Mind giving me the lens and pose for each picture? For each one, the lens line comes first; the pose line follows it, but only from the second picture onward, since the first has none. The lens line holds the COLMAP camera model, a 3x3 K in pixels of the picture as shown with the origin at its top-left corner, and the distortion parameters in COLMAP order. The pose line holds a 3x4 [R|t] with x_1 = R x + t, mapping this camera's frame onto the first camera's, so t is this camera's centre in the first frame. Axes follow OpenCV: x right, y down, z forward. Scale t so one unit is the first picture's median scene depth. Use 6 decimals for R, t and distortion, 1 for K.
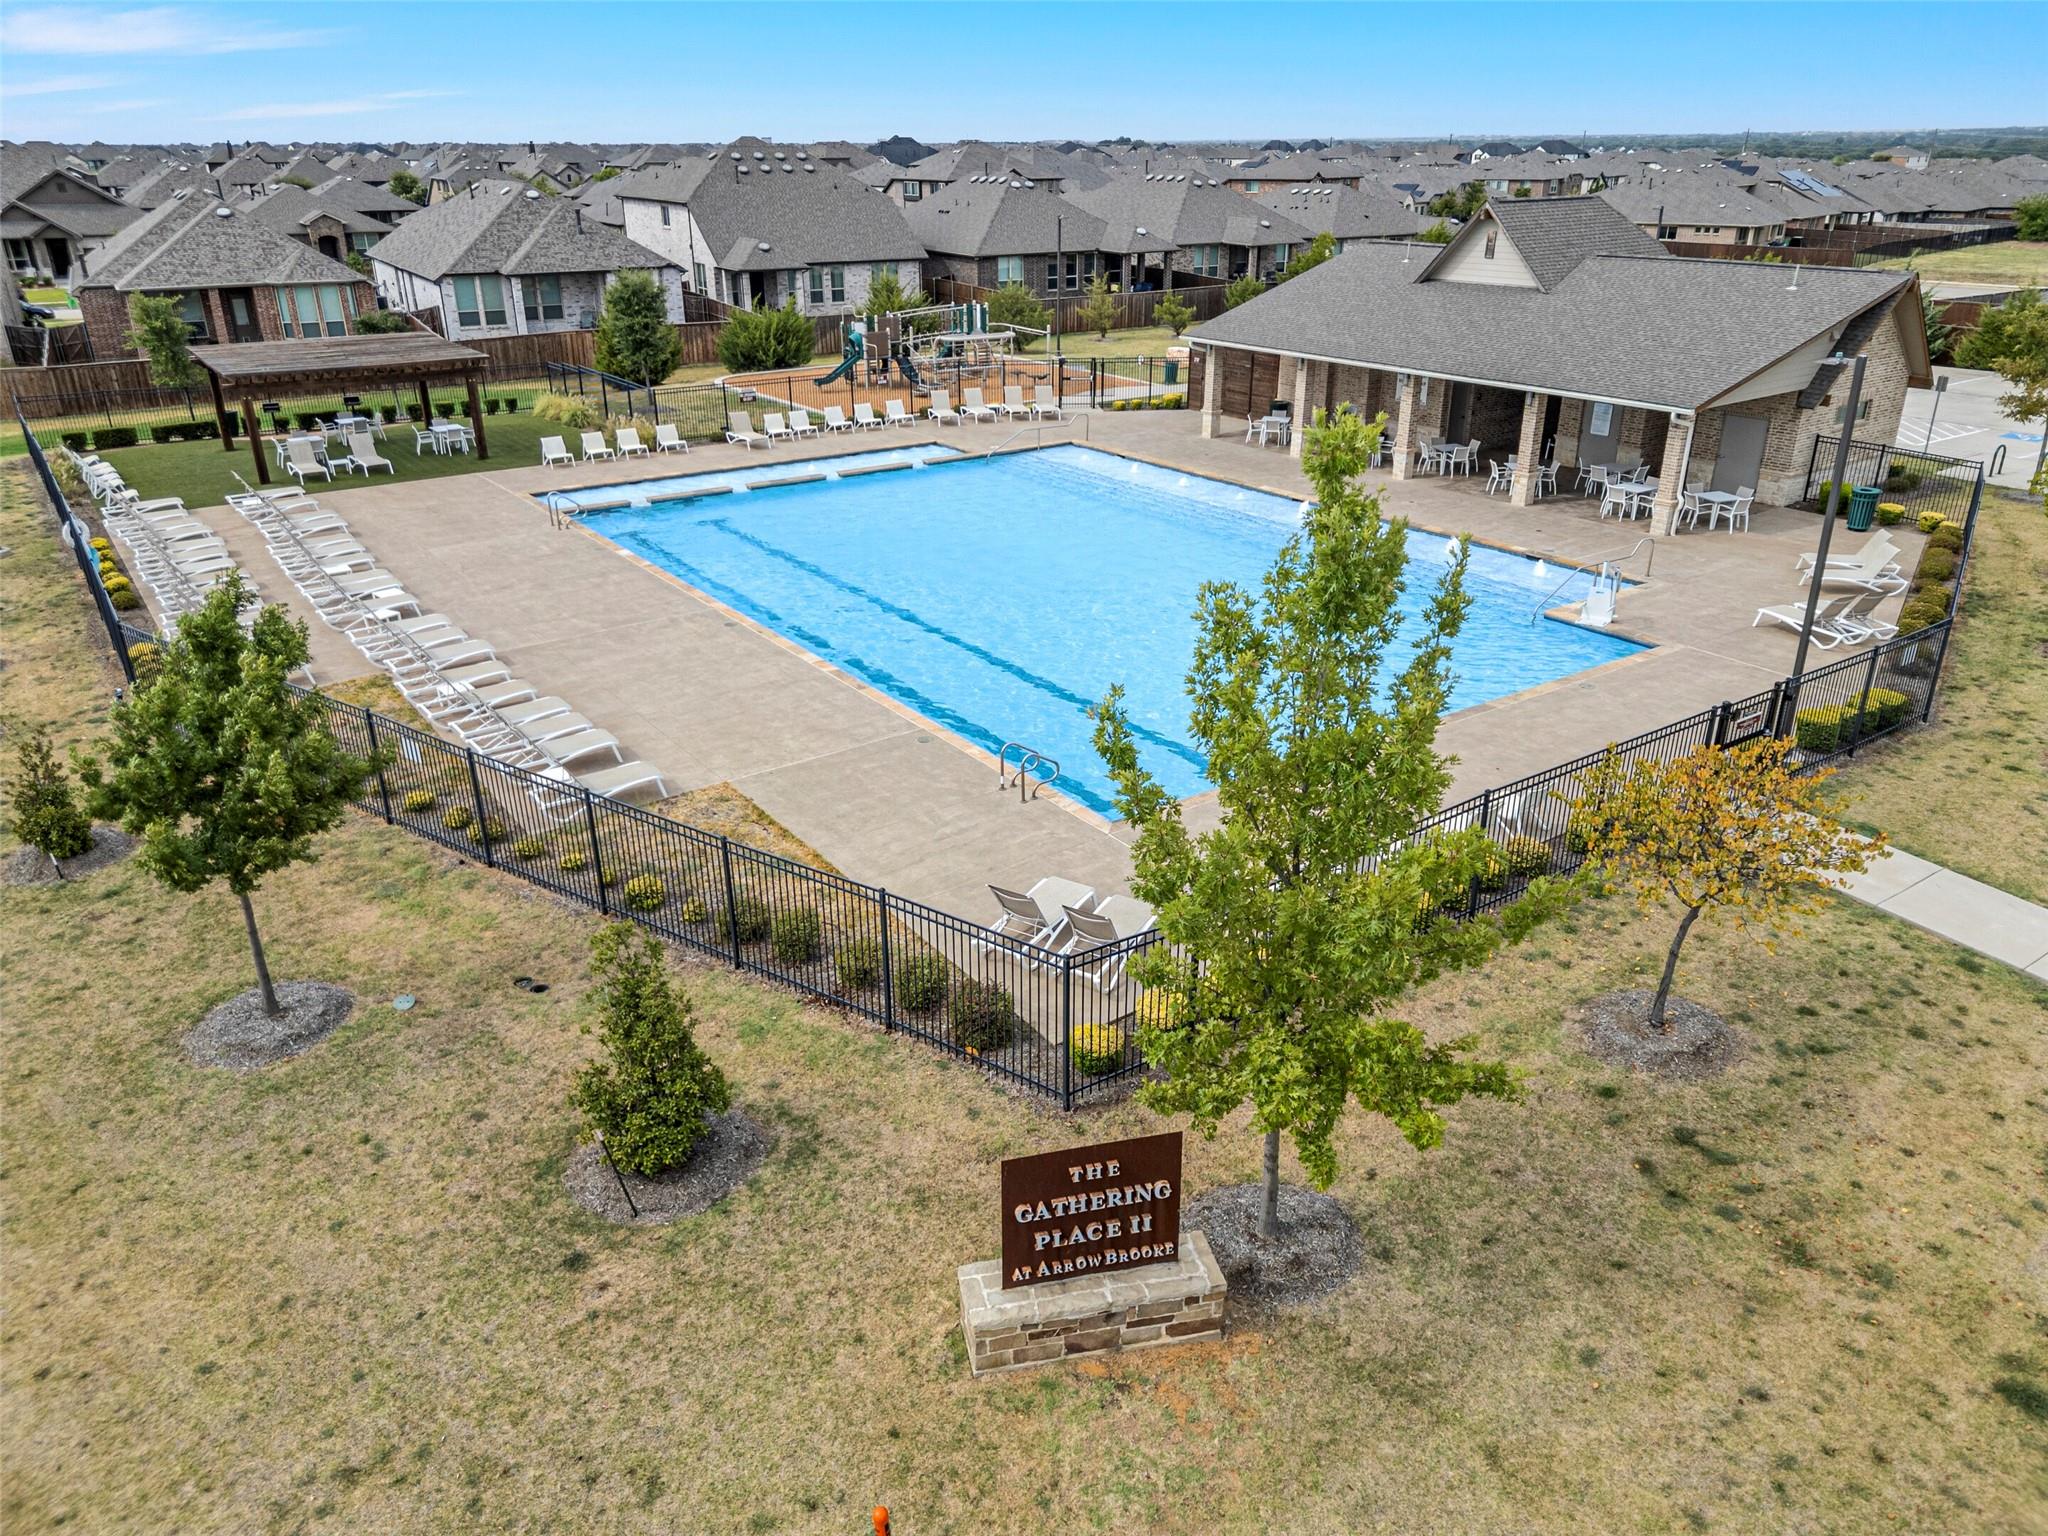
lens RADIAL K [[1436.0, 0, 1024.0], [0, 1436.0, 768.0], [0, 0, 1]] dist [0.083953, -0.087137]
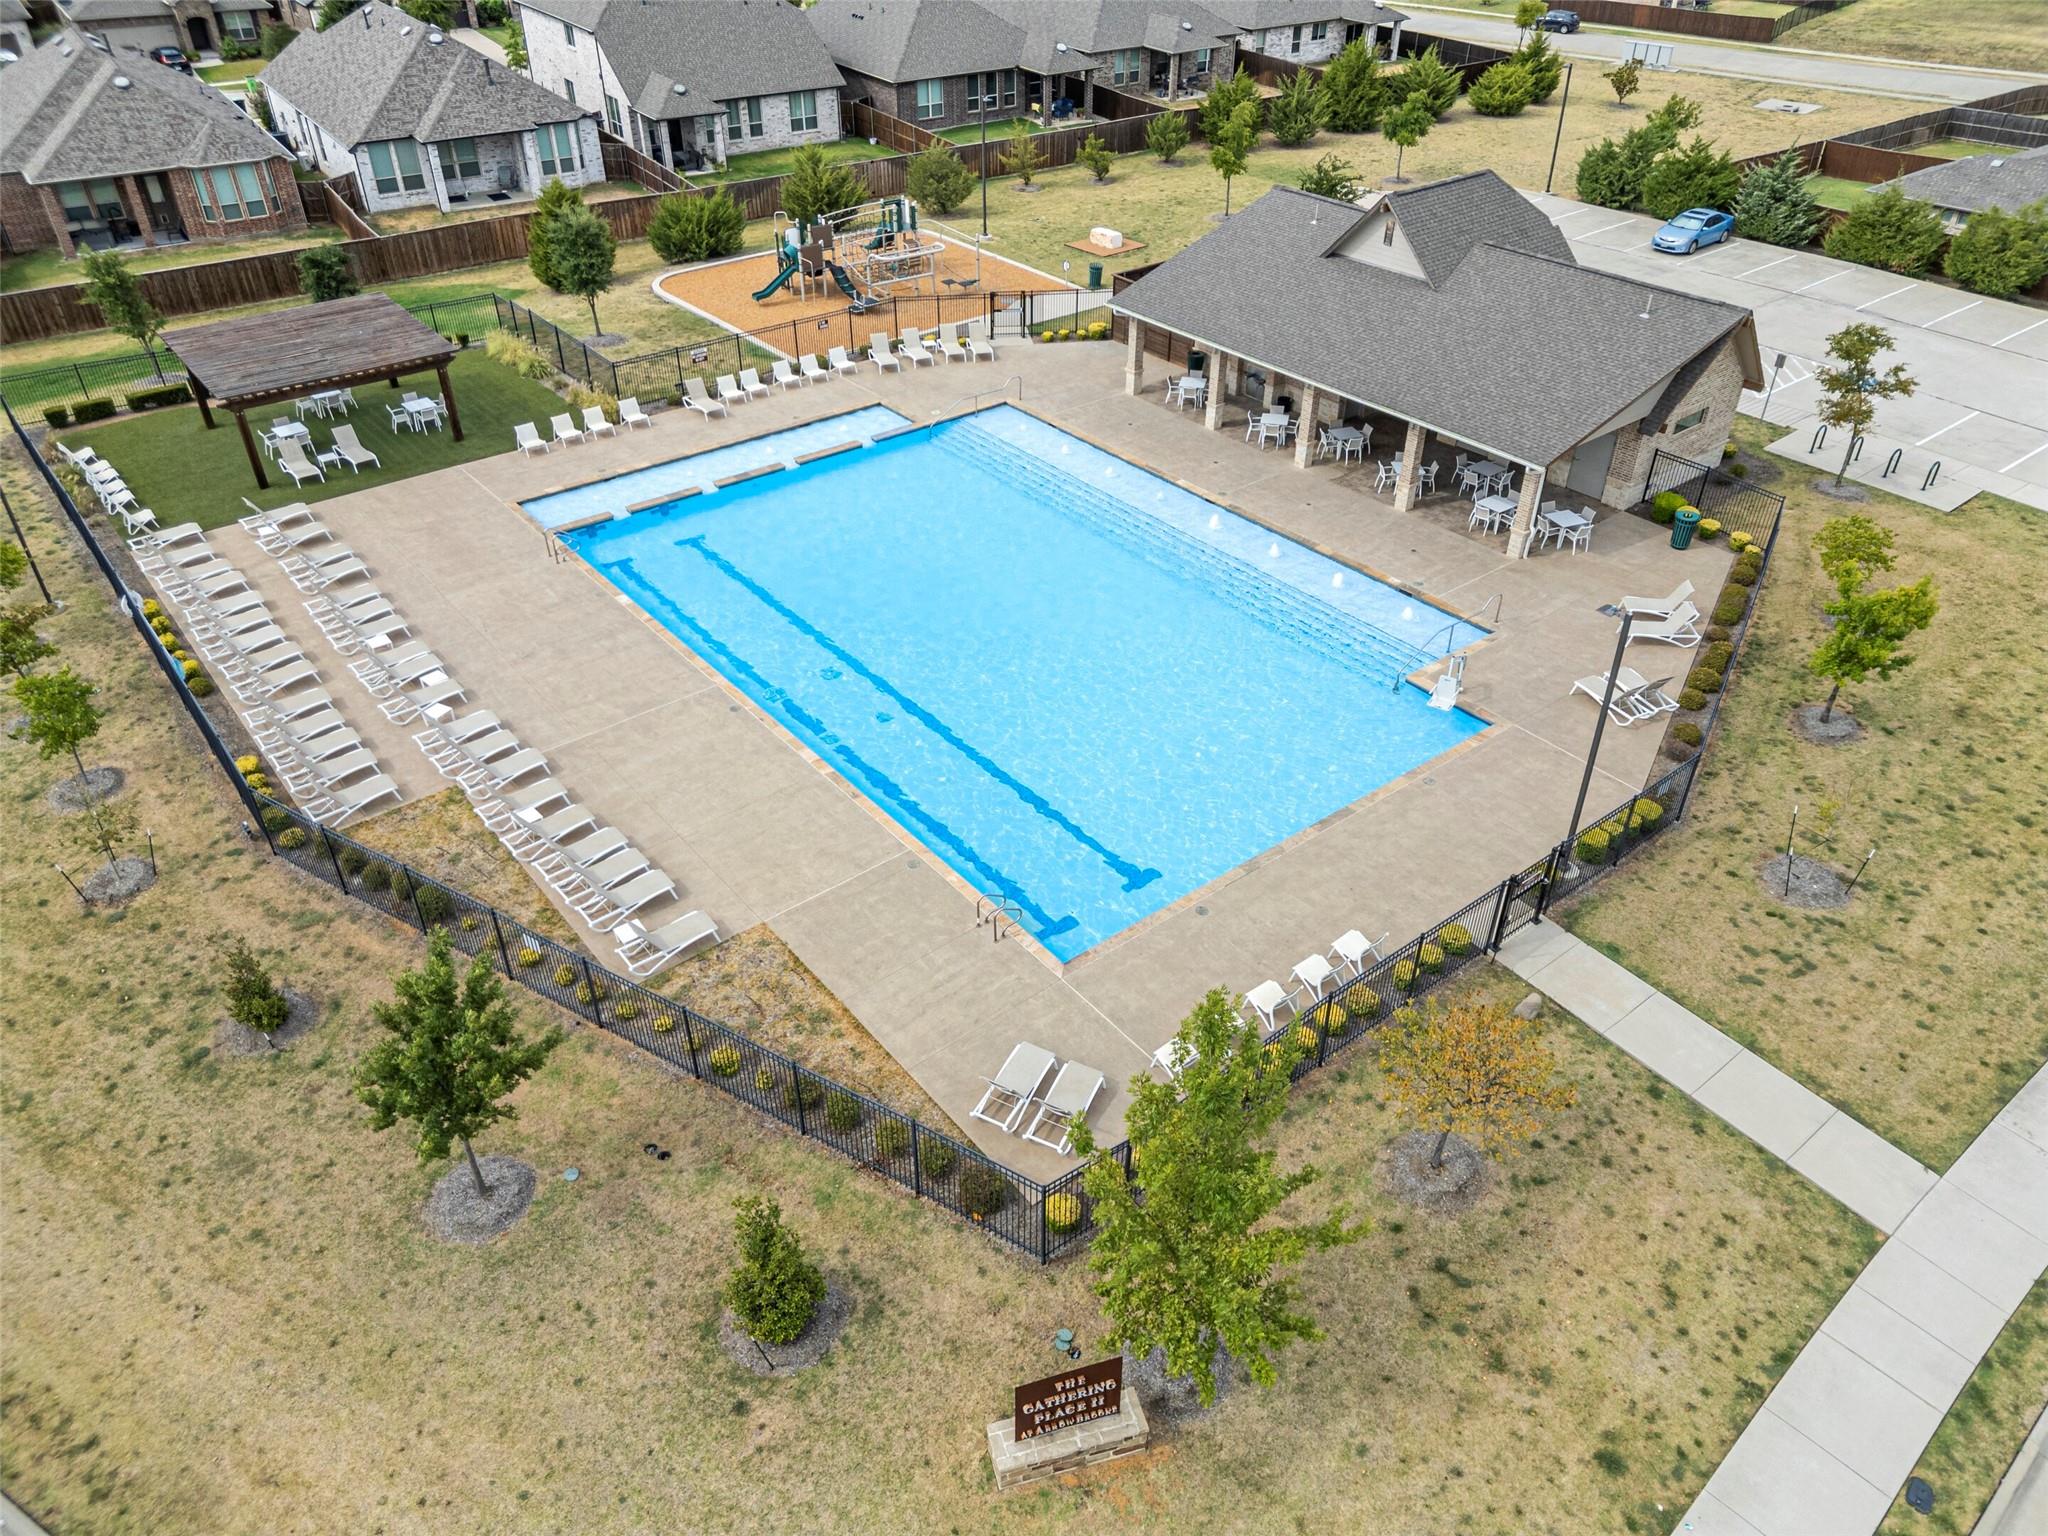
lens RADIAL K [[1437.9, 0, 1024.0], [0, 1437.9, 768.0], [0, 0, 1]] dist [0.072181, -0.061542]
pose [[0.998284, -0.029286, 0.050702, -0.041739], [0.018043, 0.977651, 0.209458, -0.466299], [-0.055703, -0.208184, 0.976502, -0.294112]]
